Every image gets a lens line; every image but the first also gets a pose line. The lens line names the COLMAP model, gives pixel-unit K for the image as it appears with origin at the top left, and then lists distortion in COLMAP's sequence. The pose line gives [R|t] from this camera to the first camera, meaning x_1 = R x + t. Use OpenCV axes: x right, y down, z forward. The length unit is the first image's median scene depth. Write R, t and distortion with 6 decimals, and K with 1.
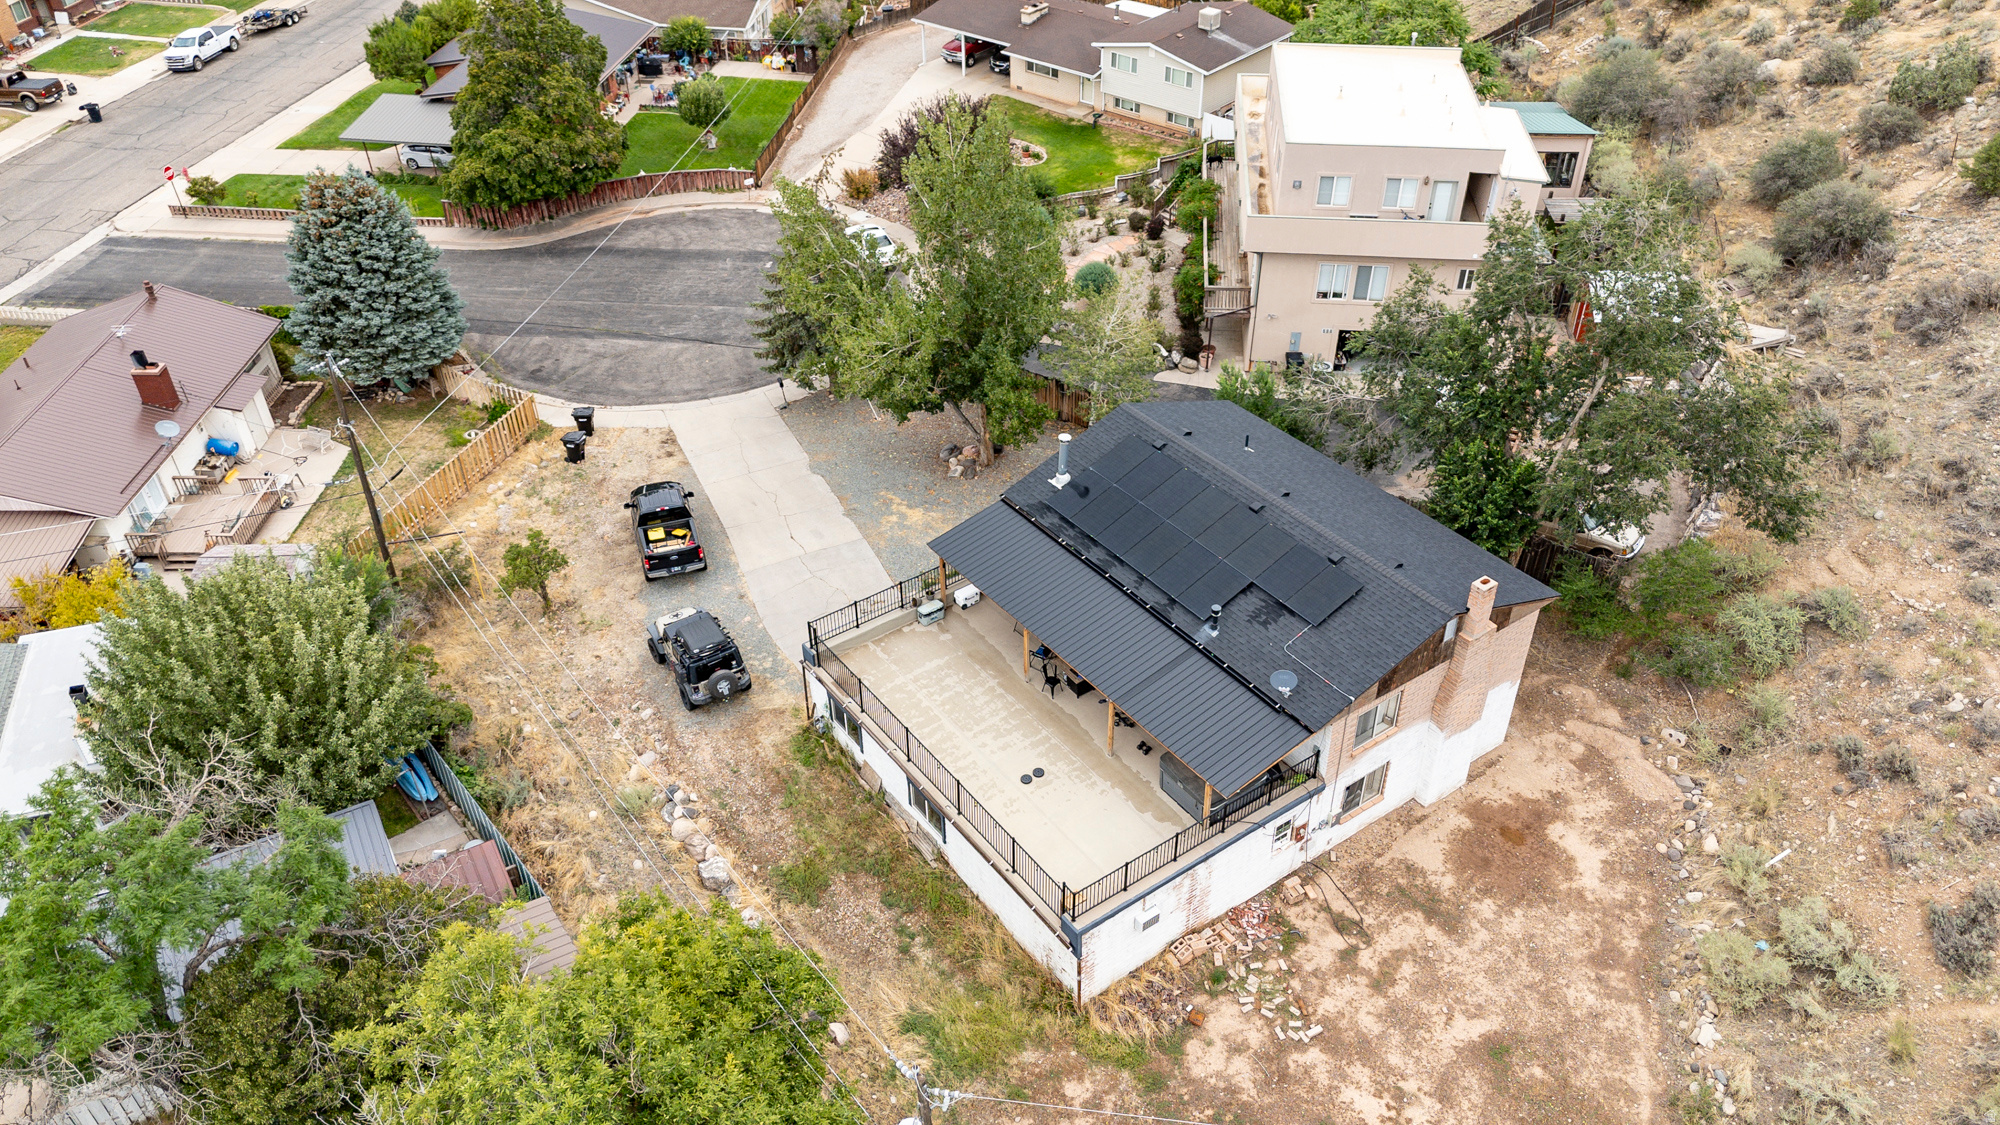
lens RADIAL K [[1474.0, 0, 1000.5], [0, 1474.0, 560.7], [0, 0, 1]] dist [0.053082, -0.045530]
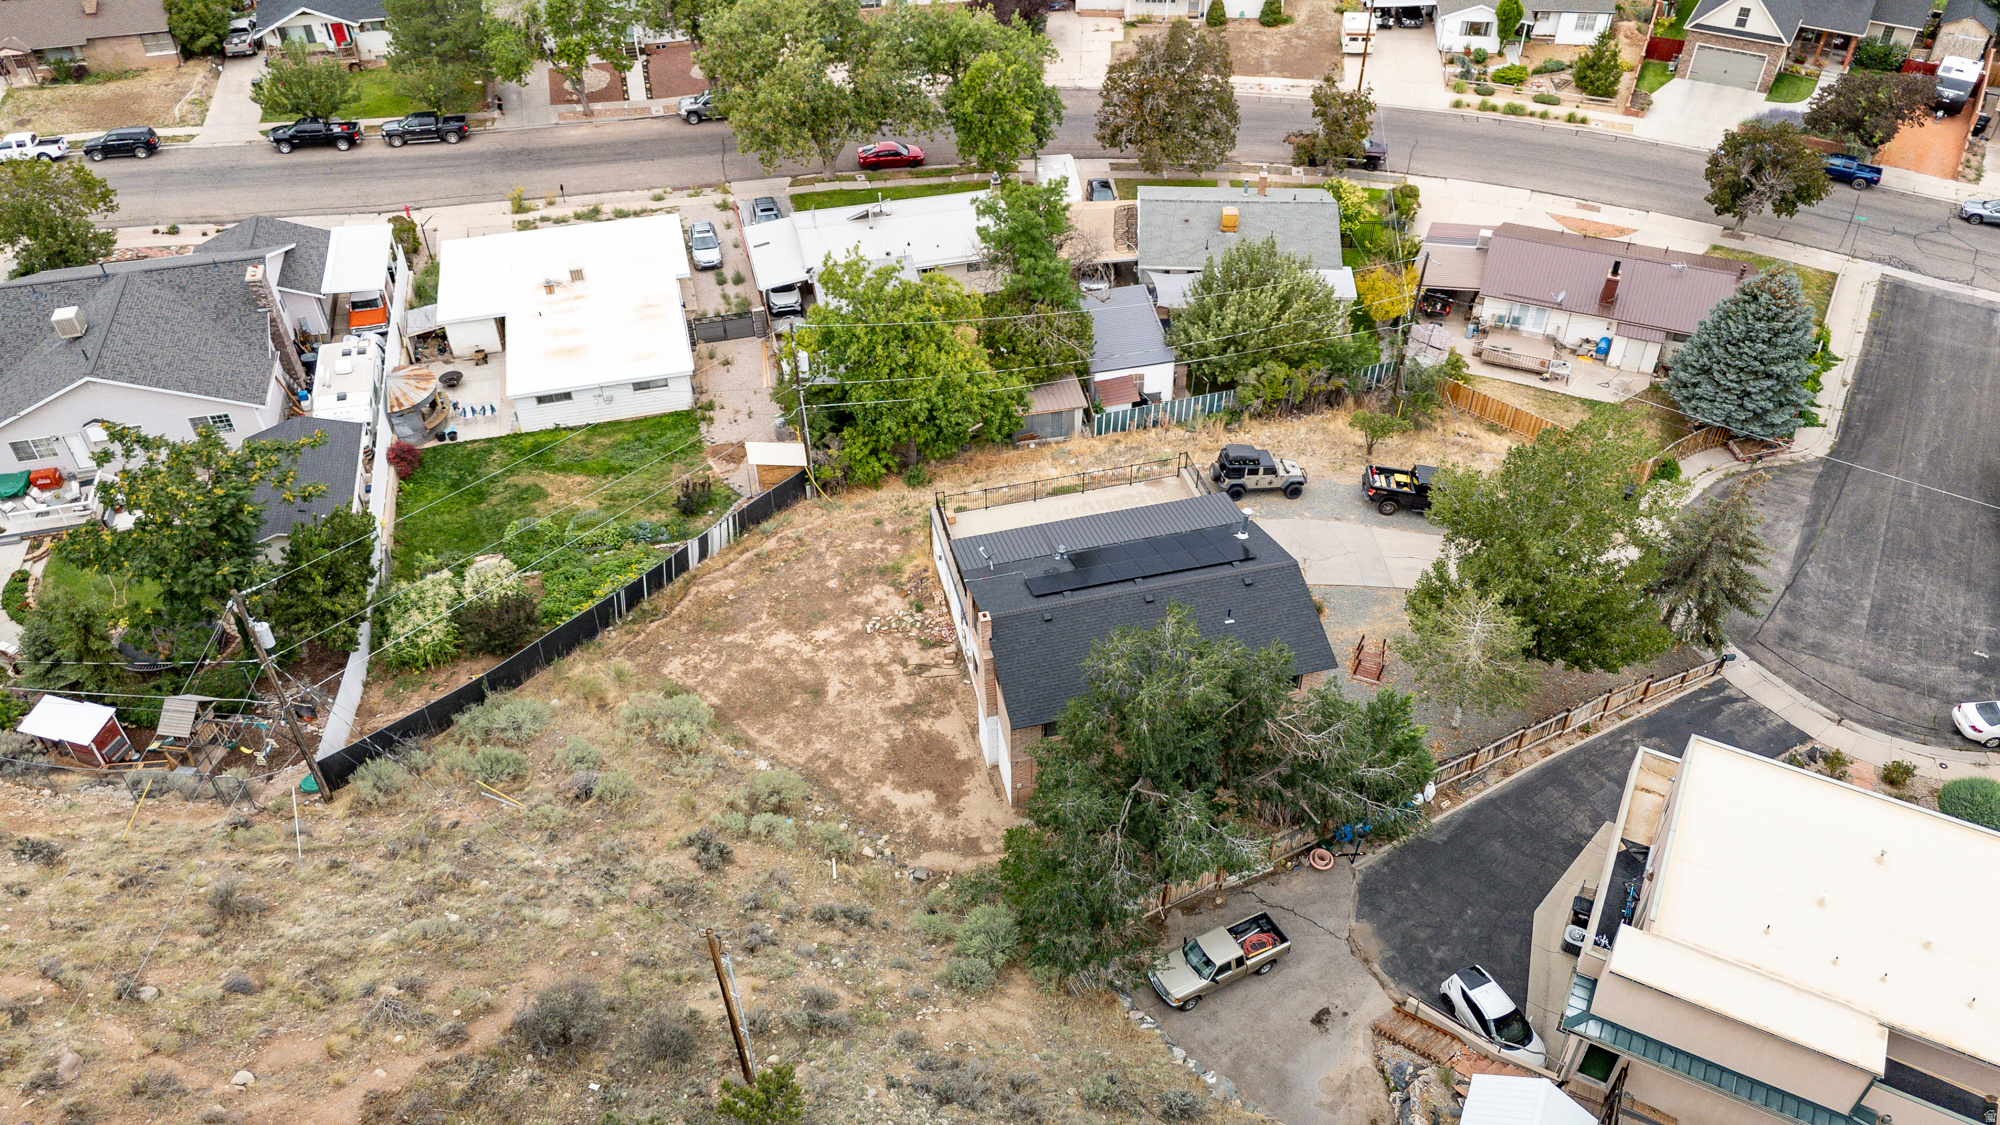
lens RADIAL K [[1474.0, 0, 998.9], [0, 1474.0, 559.4], [0, 0, 1]] dist [0.053082, -0.045530]
pose [[-0.375215, 0.612693, -0.695573, 1.053913], [-0.555959, 0.451690, 0.697772, -0.842997], [0.741703, 0.648524, 0.171151, 0.566374]]
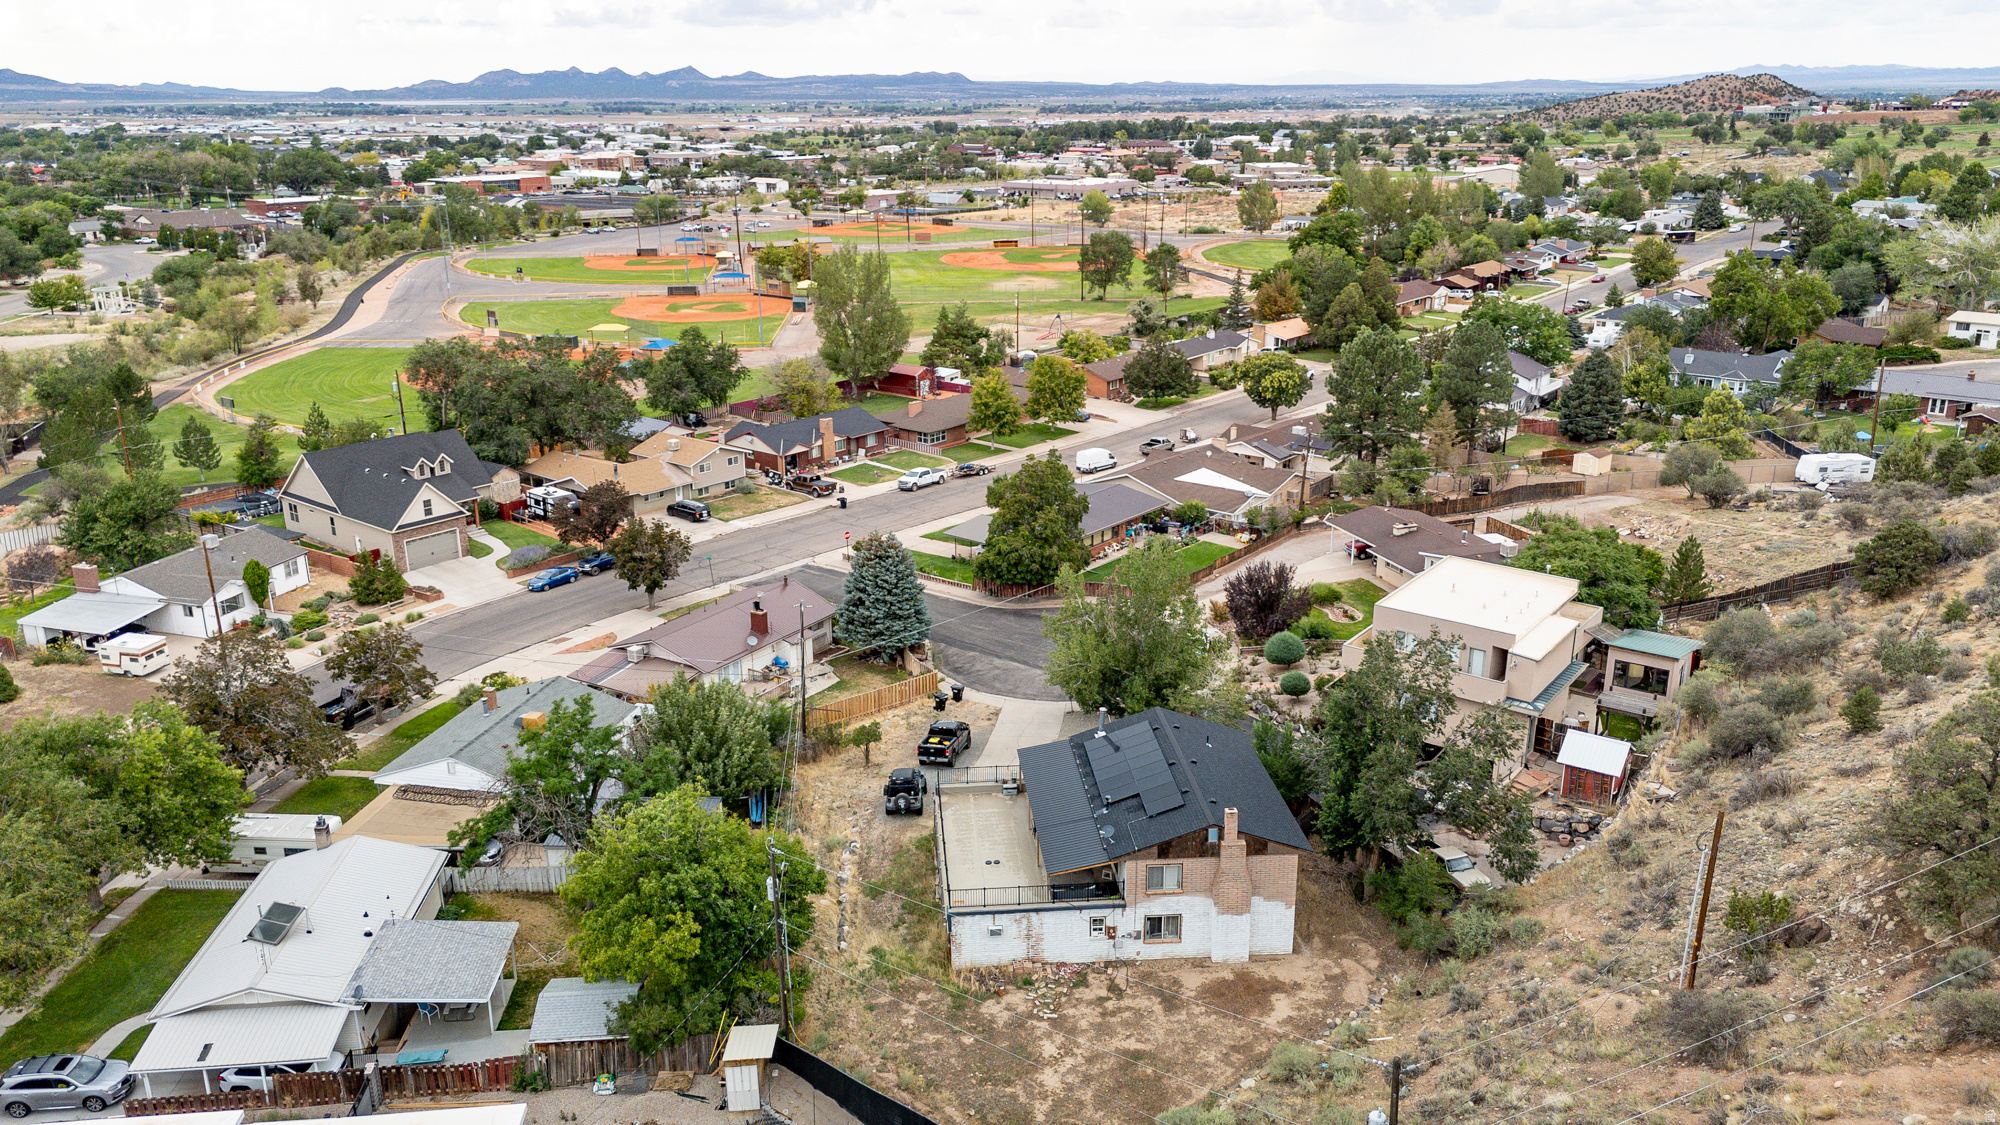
lens RADIAL K [[1474.0, 0, 1004.5], [0, 1474.0, 559.7], [0, 0, 1]] dist [0.053082, -0.045530]
pose [[0.853566, 0.160899, -0.495517, 0.727856], [-0.314104, 0.917745, -0.243069, 0.200580], [0.415649, 0.363119, 0.833895, -0.541495]]
